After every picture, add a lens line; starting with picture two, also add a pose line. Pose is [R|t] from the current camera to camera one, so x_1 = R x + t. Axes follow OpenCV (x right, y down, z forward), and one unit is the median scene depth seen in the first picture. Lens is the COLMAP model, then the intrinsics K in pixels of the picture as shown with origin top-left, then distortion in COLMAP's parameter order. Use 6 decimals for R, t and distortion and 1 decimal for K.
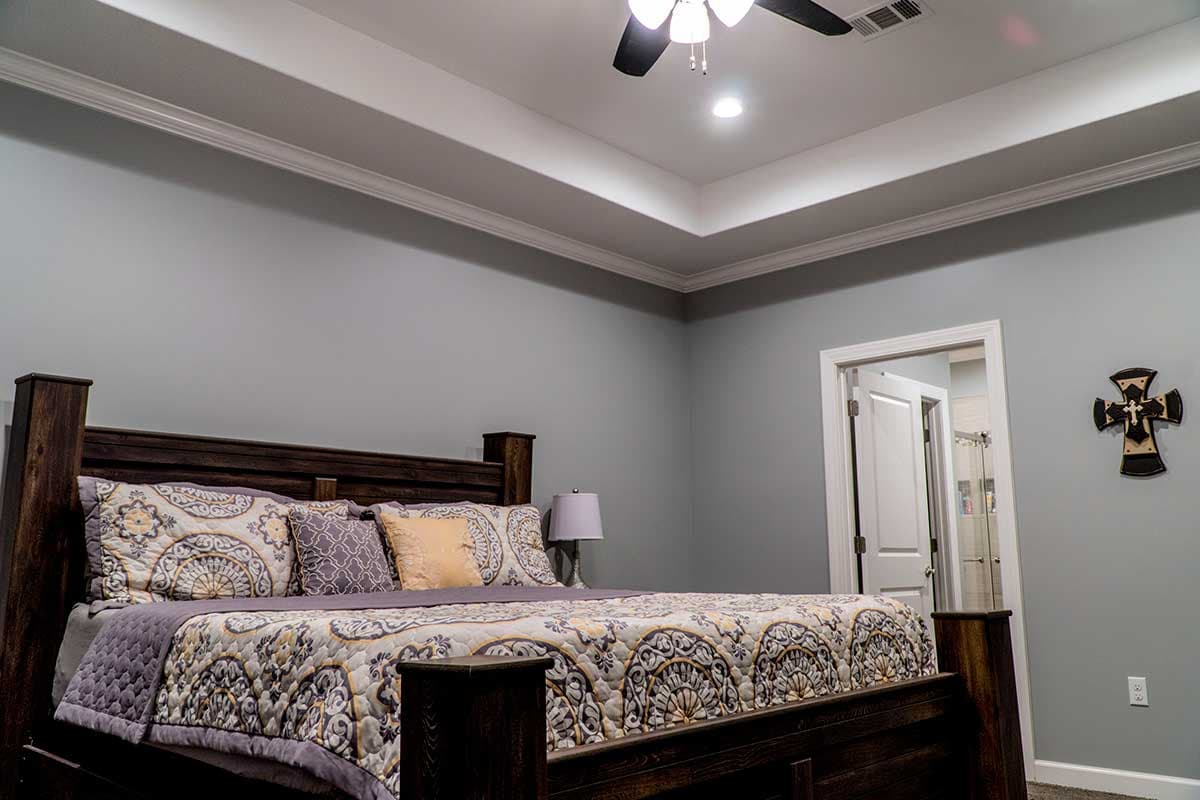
lens RADIAL K [[953.6, 0, 605.0], [0, 953.6, 403.3], [0, 0, 1]] dist [-0.008691, 0.011405]
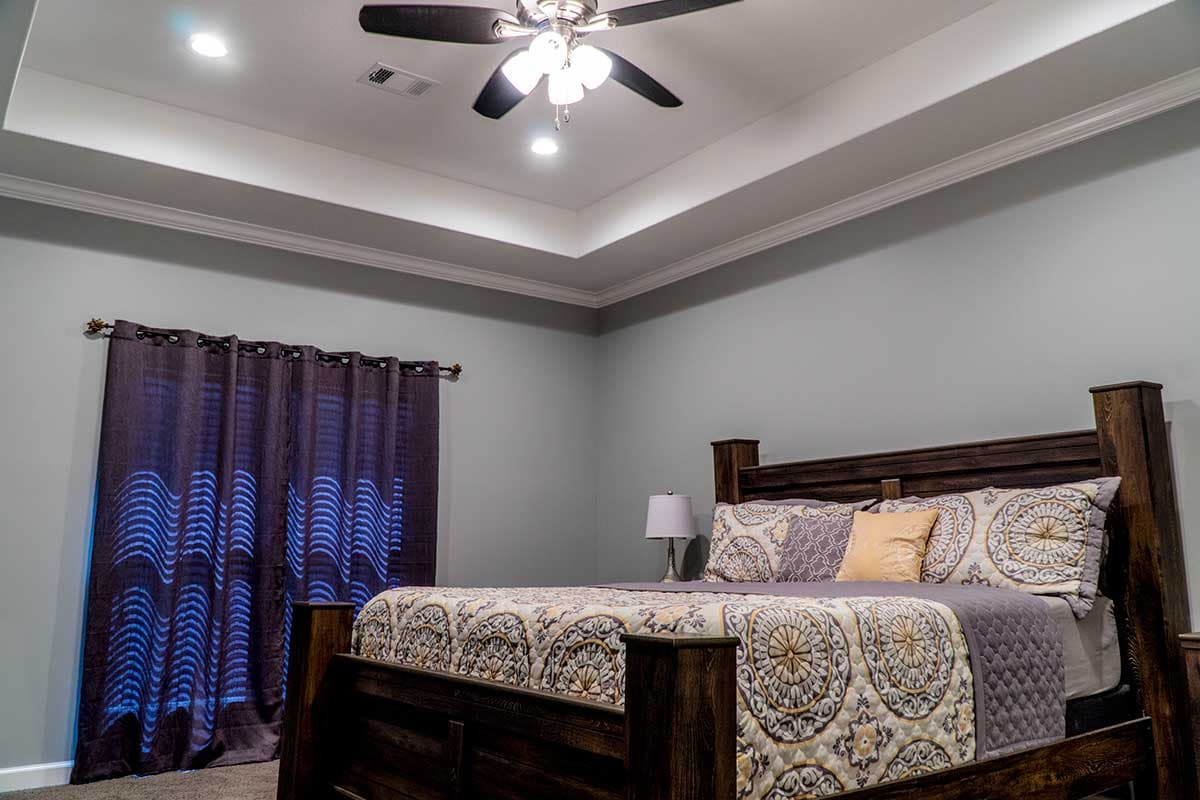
lens RADIAL K [[953.6, 0, 605.0], [0, 953.6, 403.3], [0, 0, 1]] dist [-0.008691, 0.011405]
pose [[-0.165686, -0.151555, -0.974464, 1.066026], [0.168252, 0.969290, -0.179358, 0.170116], [0.971720, -0.193672, -0.135099, 1.063395]]
